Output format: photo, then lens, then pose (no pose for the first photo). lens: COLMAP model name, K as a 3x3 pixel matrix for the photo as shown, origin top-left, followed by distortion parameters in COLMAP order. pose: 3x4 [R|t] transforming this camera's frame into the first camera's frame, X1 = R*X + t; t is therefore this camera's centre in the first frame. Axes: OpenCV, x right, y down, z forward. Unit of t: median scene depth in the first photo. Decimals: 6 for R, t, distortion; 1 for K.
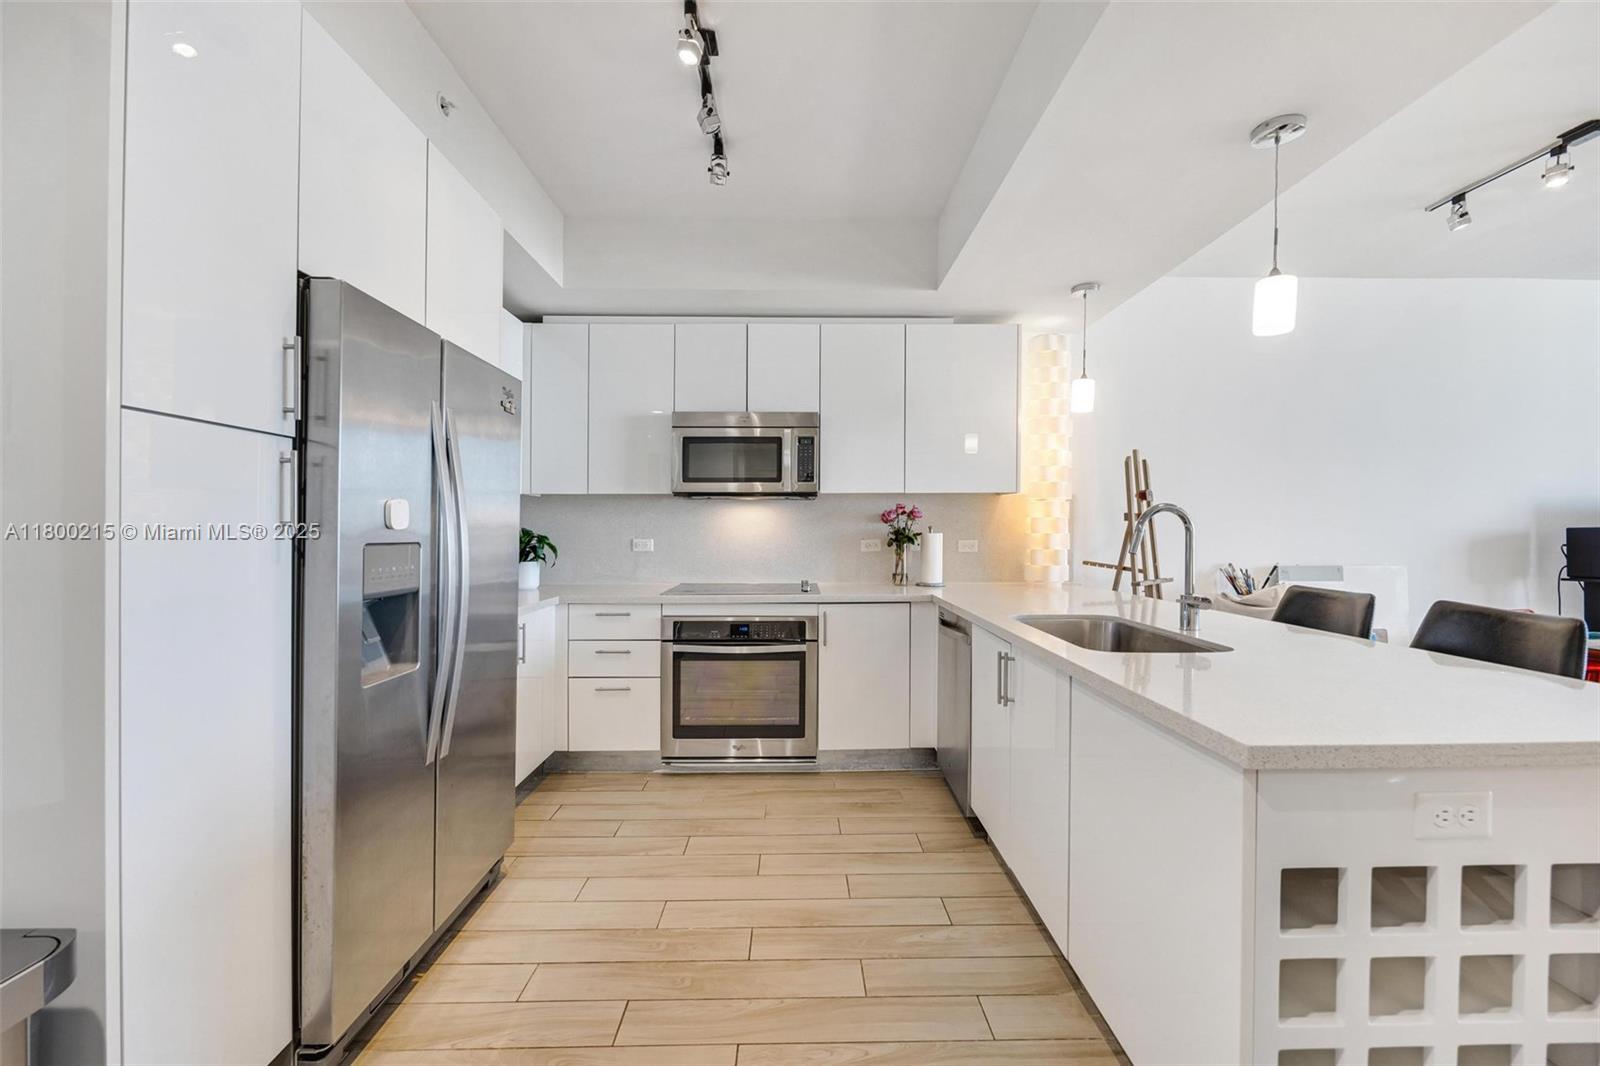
lens RADIAL K [[655.4, 0, 797.8], [0, 655.4, 533.2], [0, 0, 1]] dist [-0.008089, -0.000091]
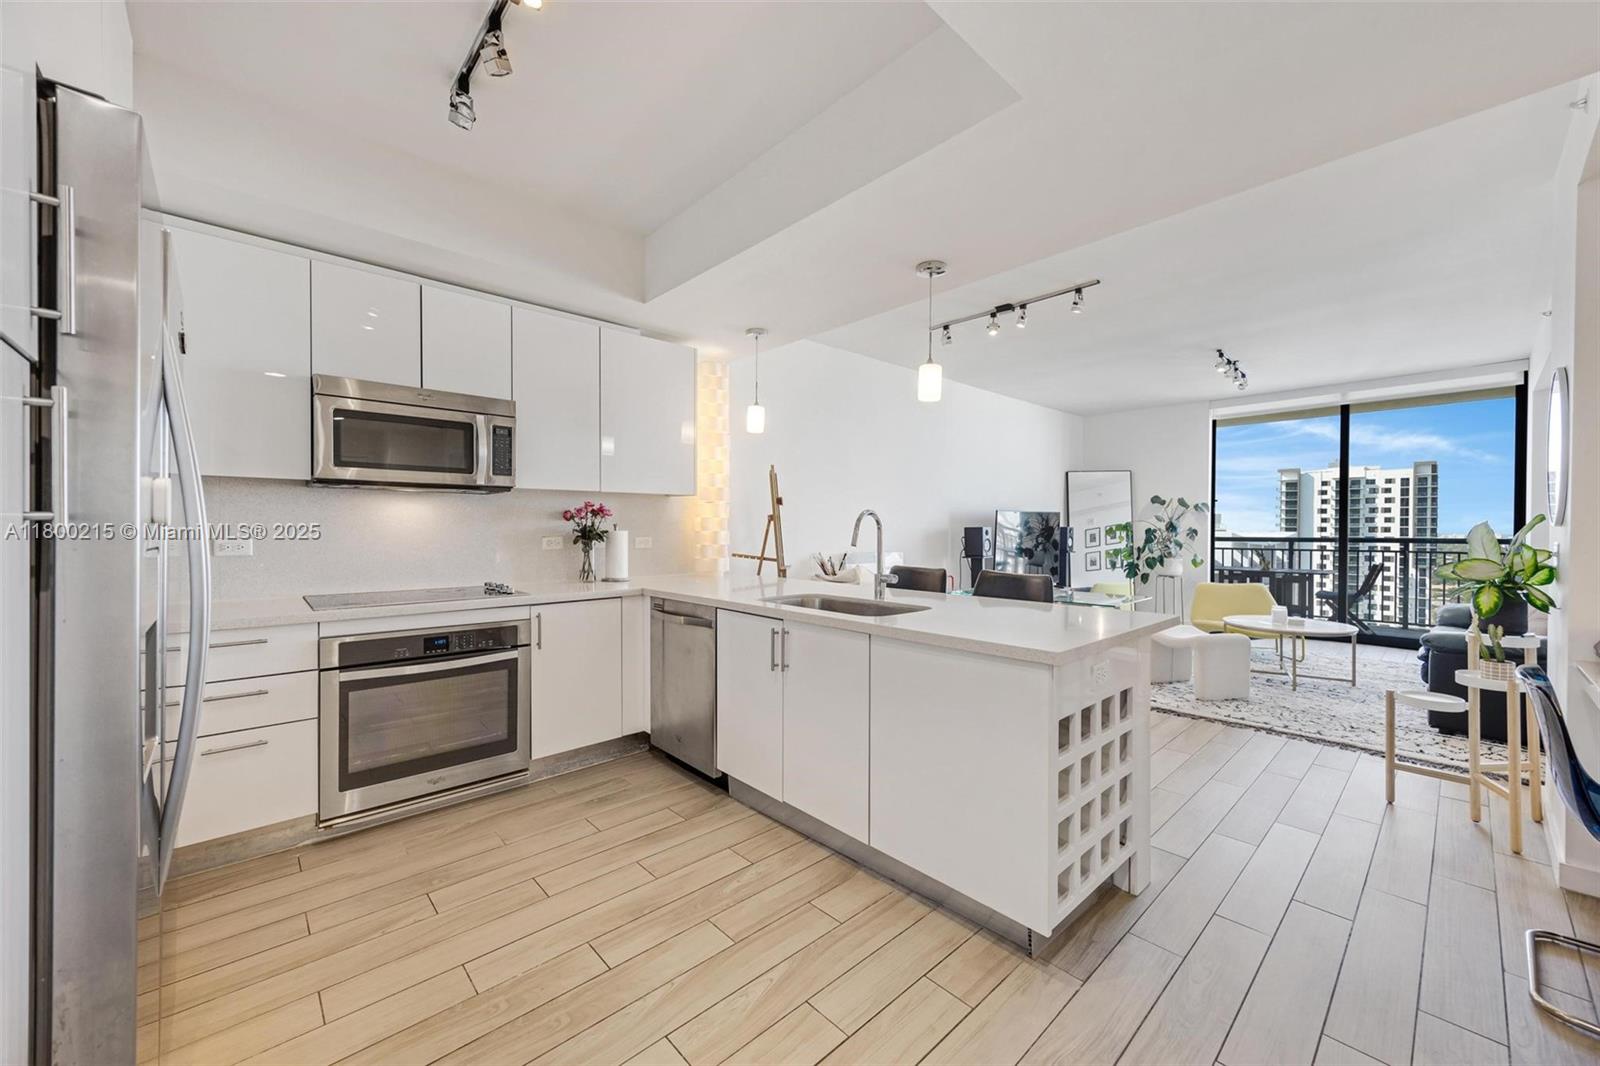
lens RADIAL K [[631.9, 0, 795.3], [0, 631.9, 532.8], [0, 0, 1]] dist [0.006510, 0.000400]
pose [[0.734189, -0.002585, 0.678940, -0.304778], [-0.000622, 0.999990, 0.004480, -0.001703], [-0.678944, -0.003712, 0.734180, 0.070511]]
